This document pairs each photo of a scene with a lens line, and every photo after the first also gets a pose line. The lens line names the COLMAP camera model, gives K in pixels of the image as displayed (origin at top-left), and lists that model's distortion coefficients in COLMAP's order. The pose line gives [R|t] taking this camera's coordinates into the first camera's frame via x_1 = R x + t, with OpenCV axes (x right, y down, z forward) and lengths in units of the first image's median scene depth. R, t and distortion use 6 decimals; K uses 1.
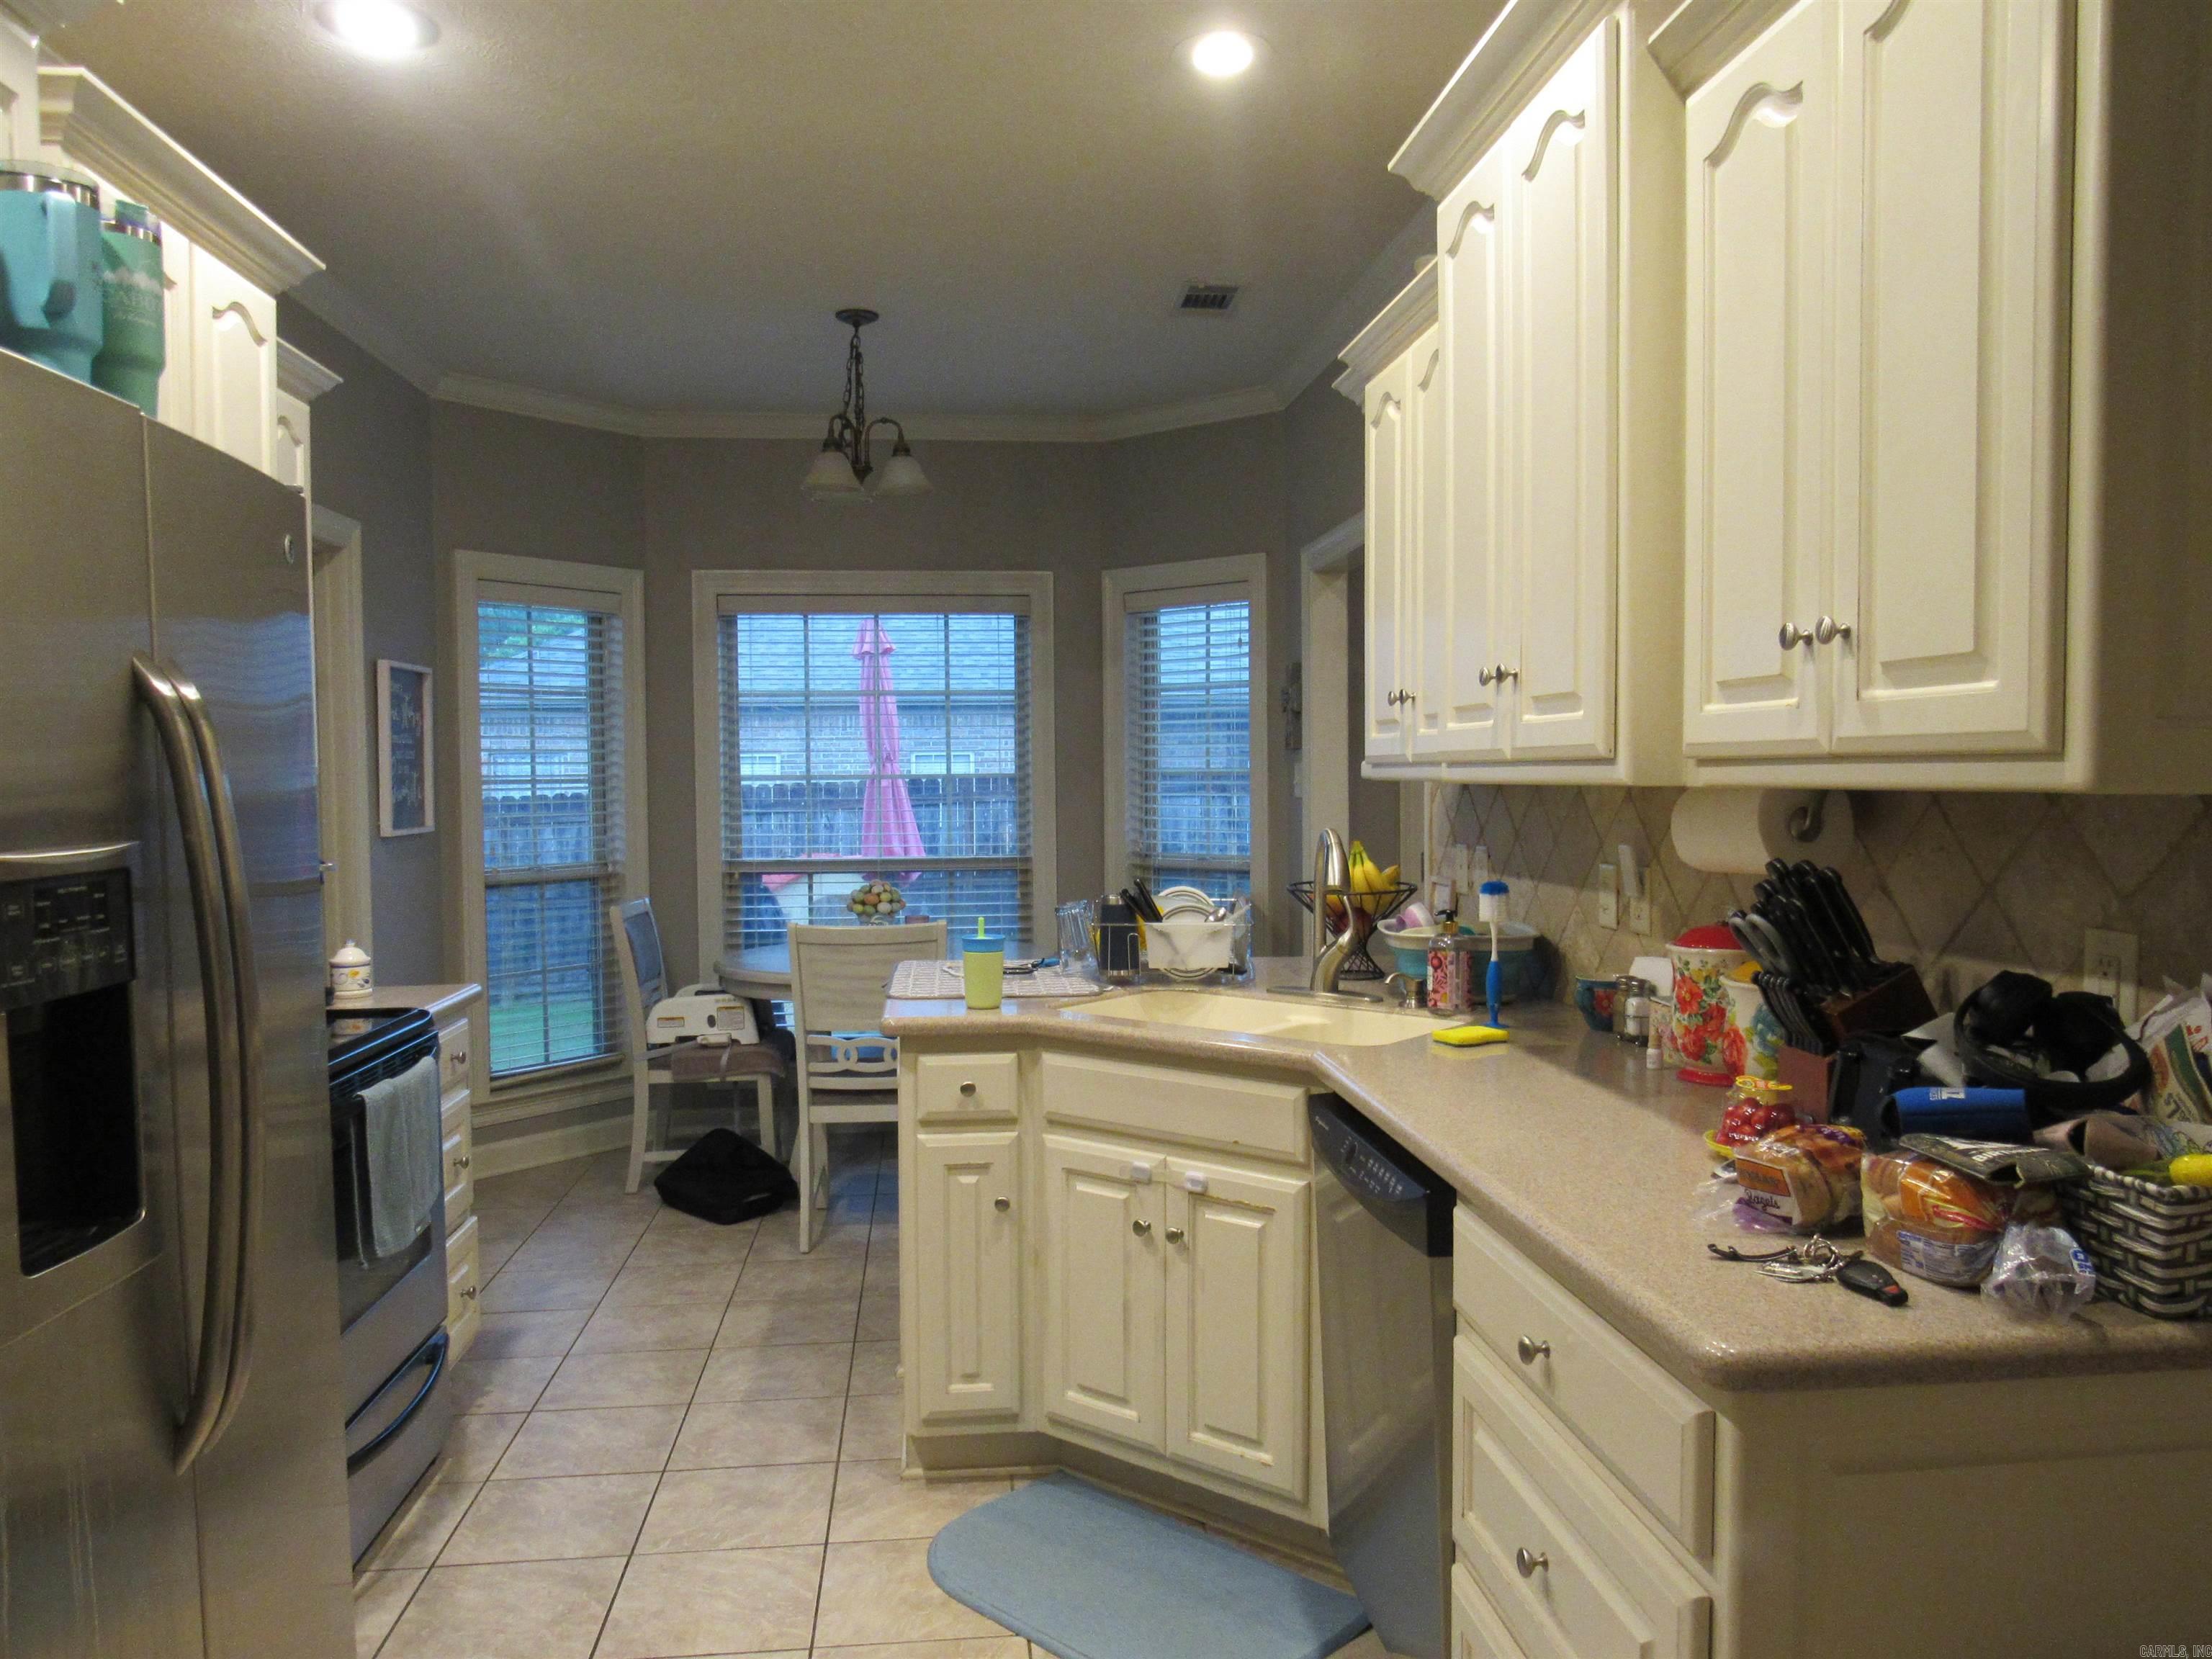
lens RADIAL K [[1596.7, 0, 1106.1], [0, 1596.7, 837.6], [0, 0, 1]] dist [-0.027356, 0.016439]
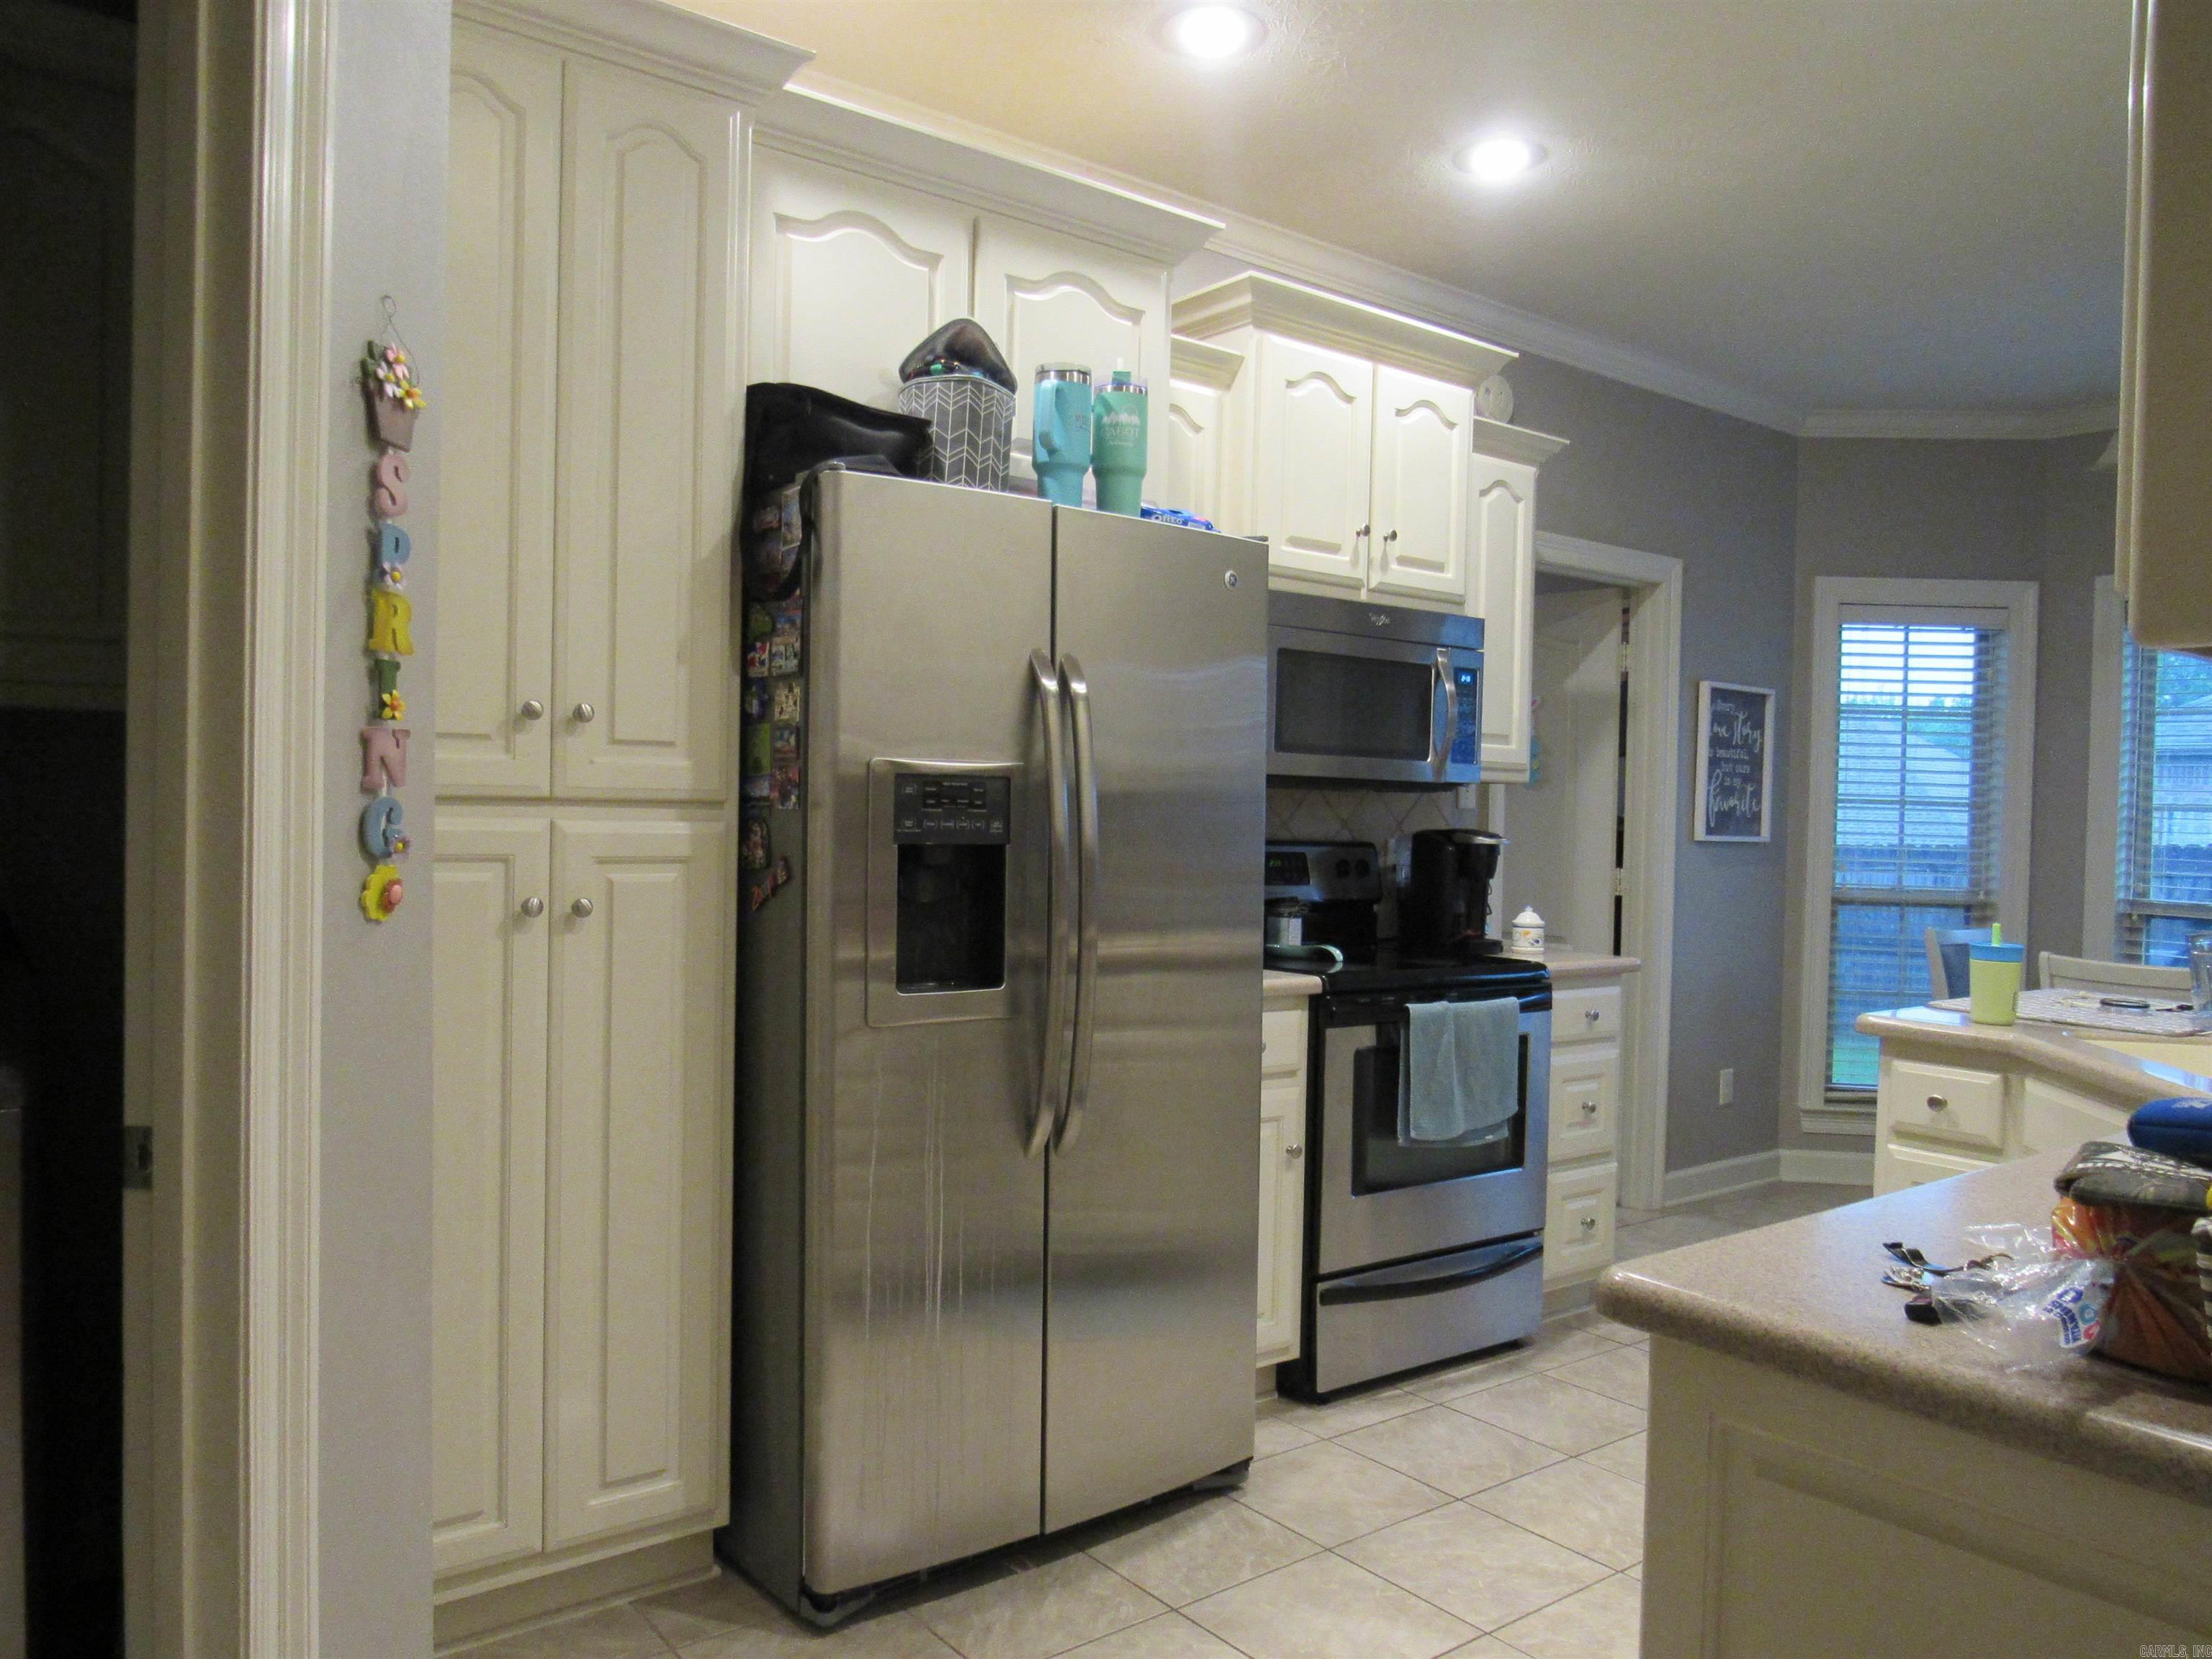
lens RADIAL K [[1596.7, 0, 1099.2], [0, 1596.7, 834.2], [0, 0, 1]] dist [-0.027356, 0.016439]
pose [[0.530992, 0.040207, -0.846422, 0.270970], [-0.070137, 0.997532, 0.003386, 0.020922], [0.844469, 0.057567, 0.532501, 0.057763]]
